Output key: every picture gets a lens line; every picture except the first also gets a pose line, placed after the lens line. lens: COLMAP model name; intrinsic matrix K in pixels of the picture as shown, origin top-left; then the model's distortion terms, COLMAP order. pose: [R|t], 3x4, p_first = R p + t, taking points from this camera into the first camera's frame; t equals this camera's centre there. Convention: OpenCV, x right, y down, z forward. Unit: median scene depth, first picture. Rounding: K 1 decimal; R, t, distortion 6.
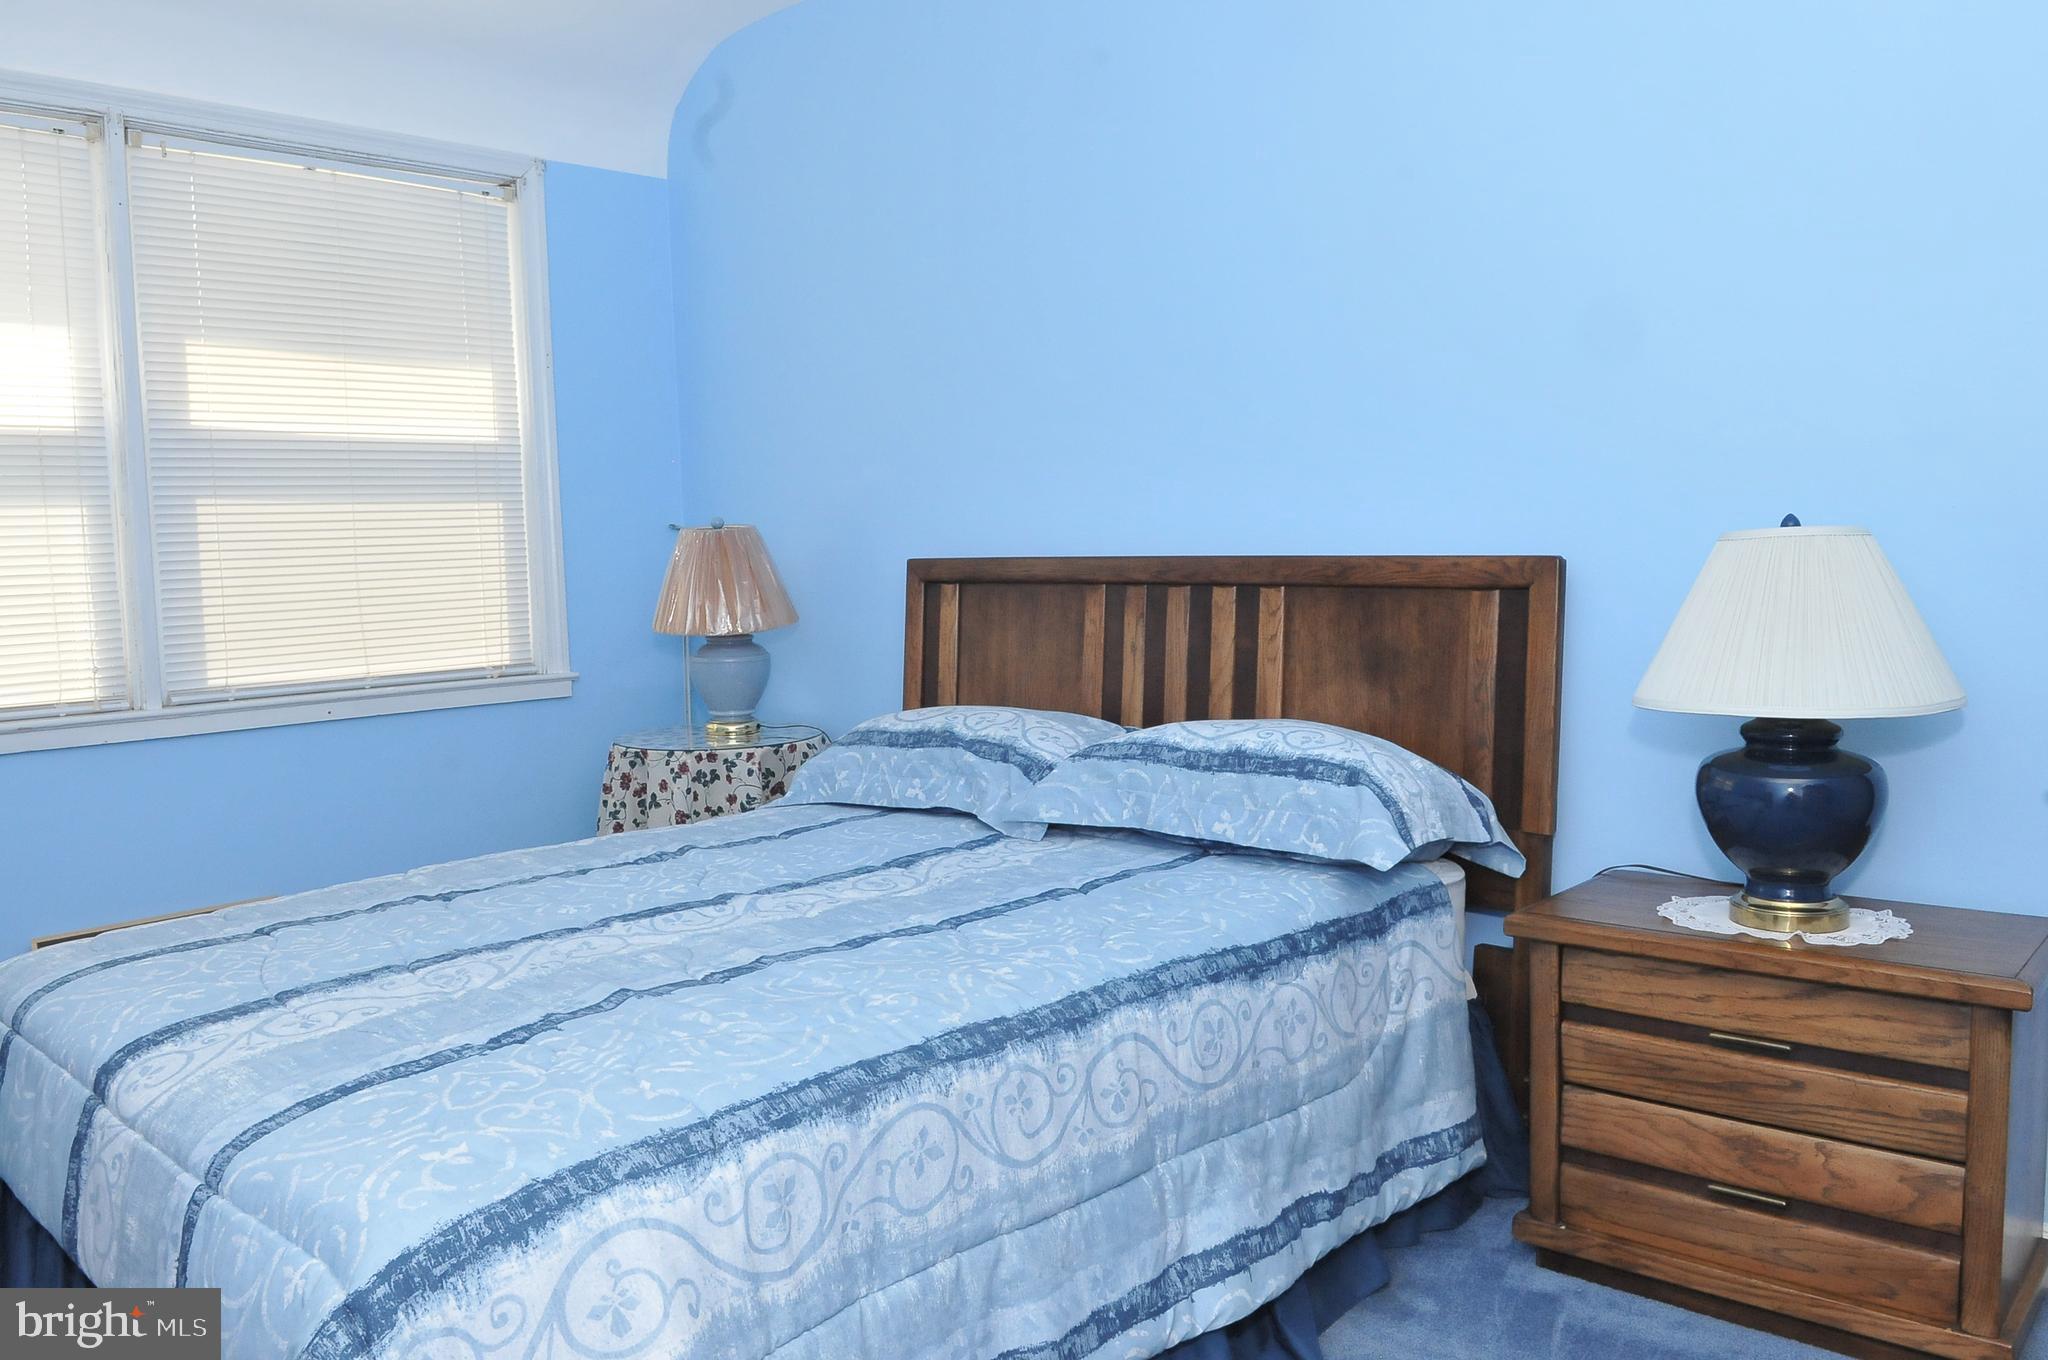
lens RADIAL K [[1534.3, 0, 1029.3], [0, 1534.3, 670.4], [0, 0, 1]] dist [-0.007572, -0.048664]
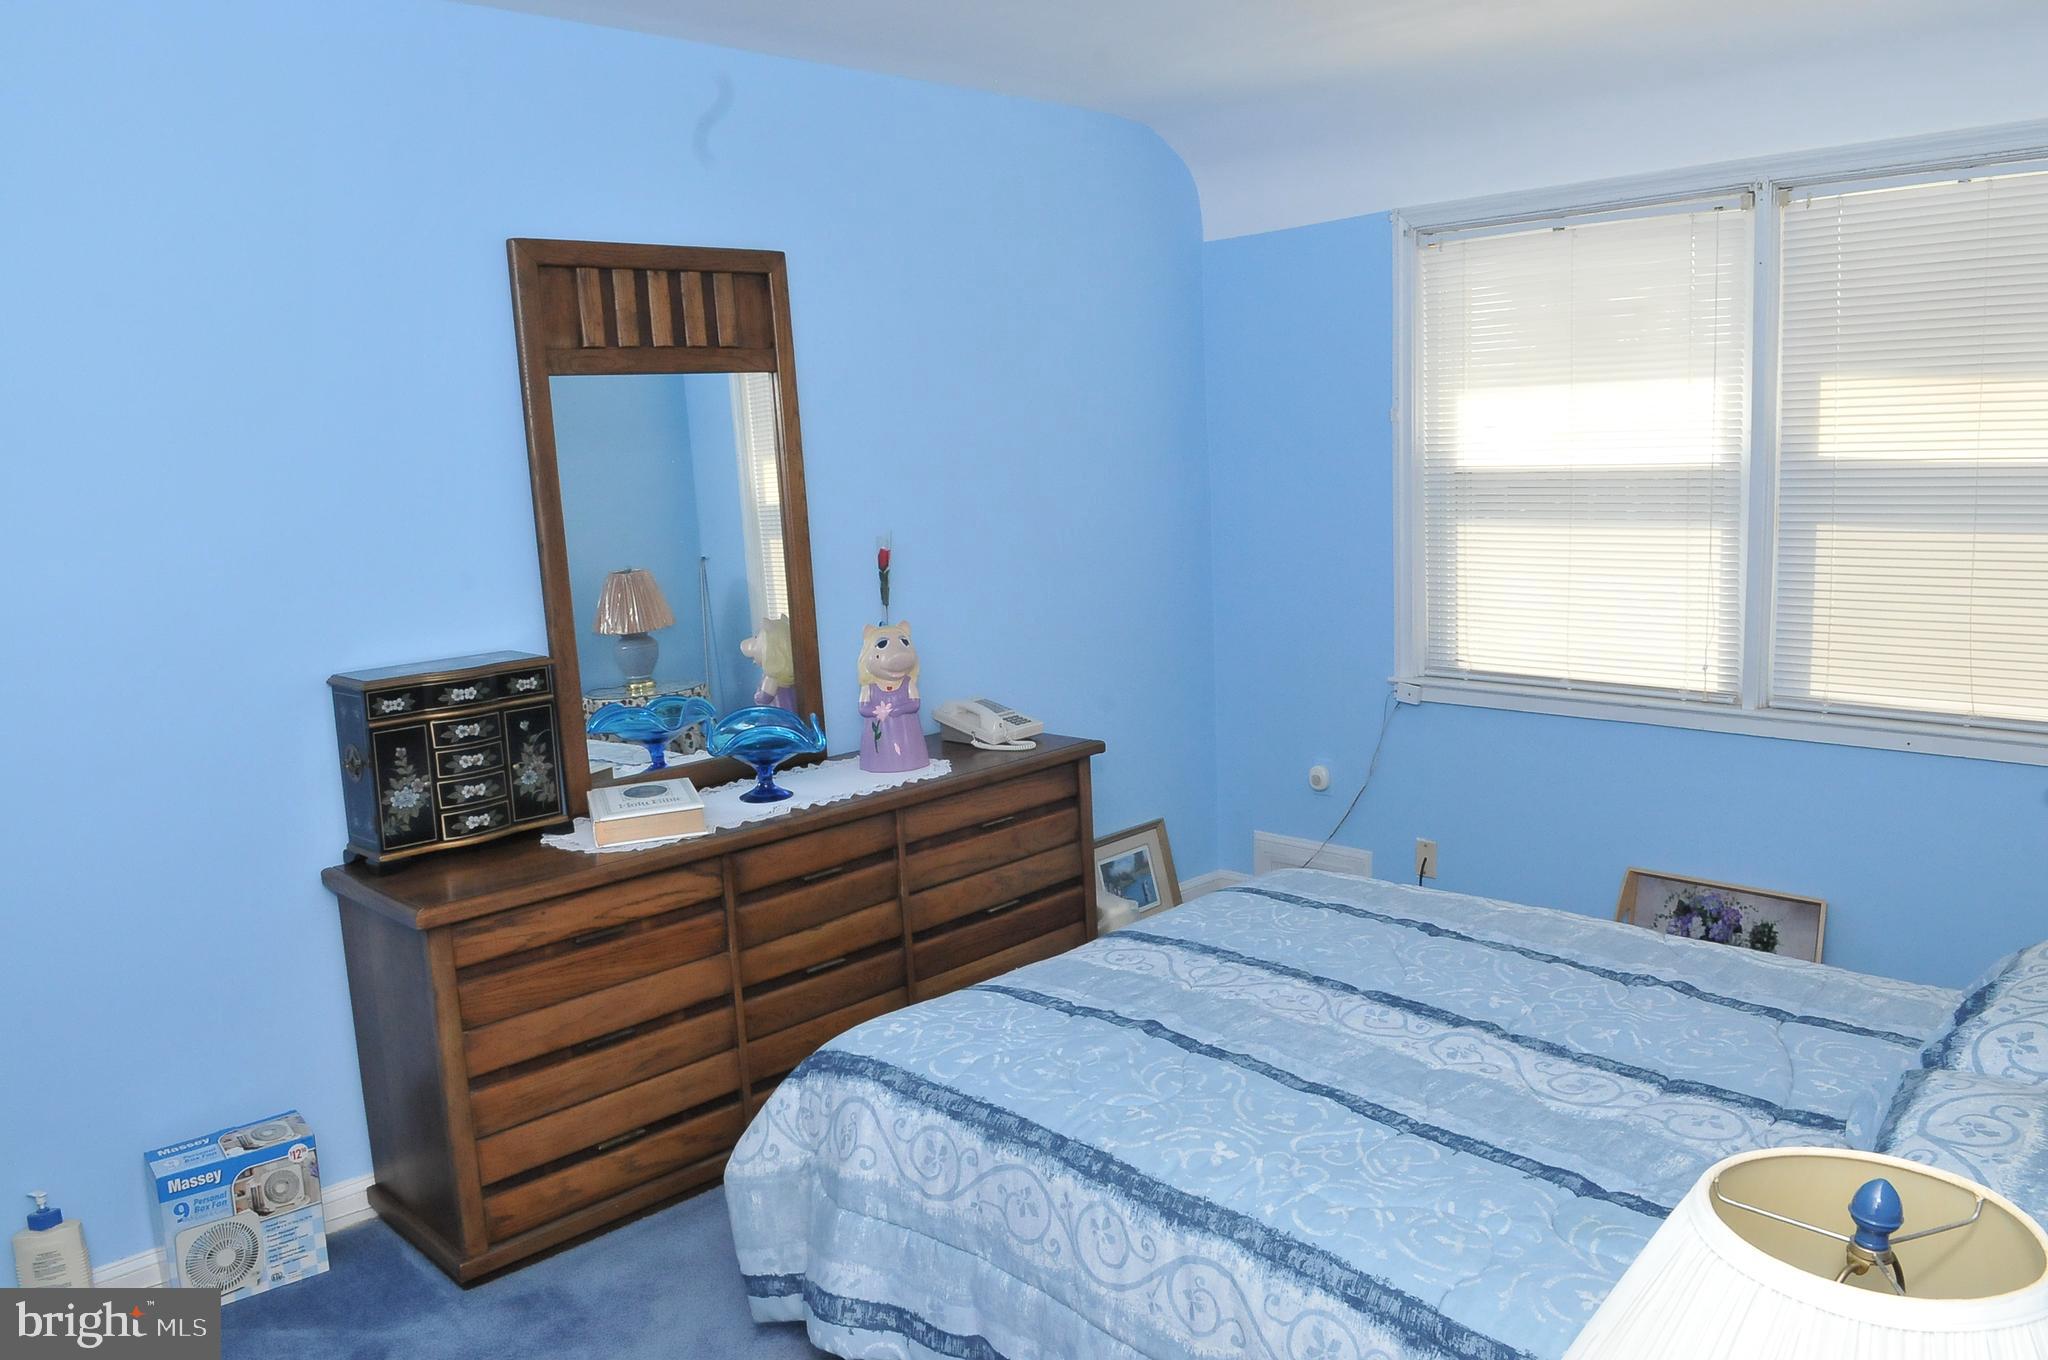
lens RADIAL K [[1534.3, 0, 1029.3], [0, 1534.3, 670.4], [0, 0, 1]] dist [-0.007572, -0.048664]
pose [[-0.051695, 0.185424, -0.981298, 0.840244], [-0.036313, 0.981613, 0.187397, -0.289606], [0.998003, 0.045322, -0.044011, 0.741117]]
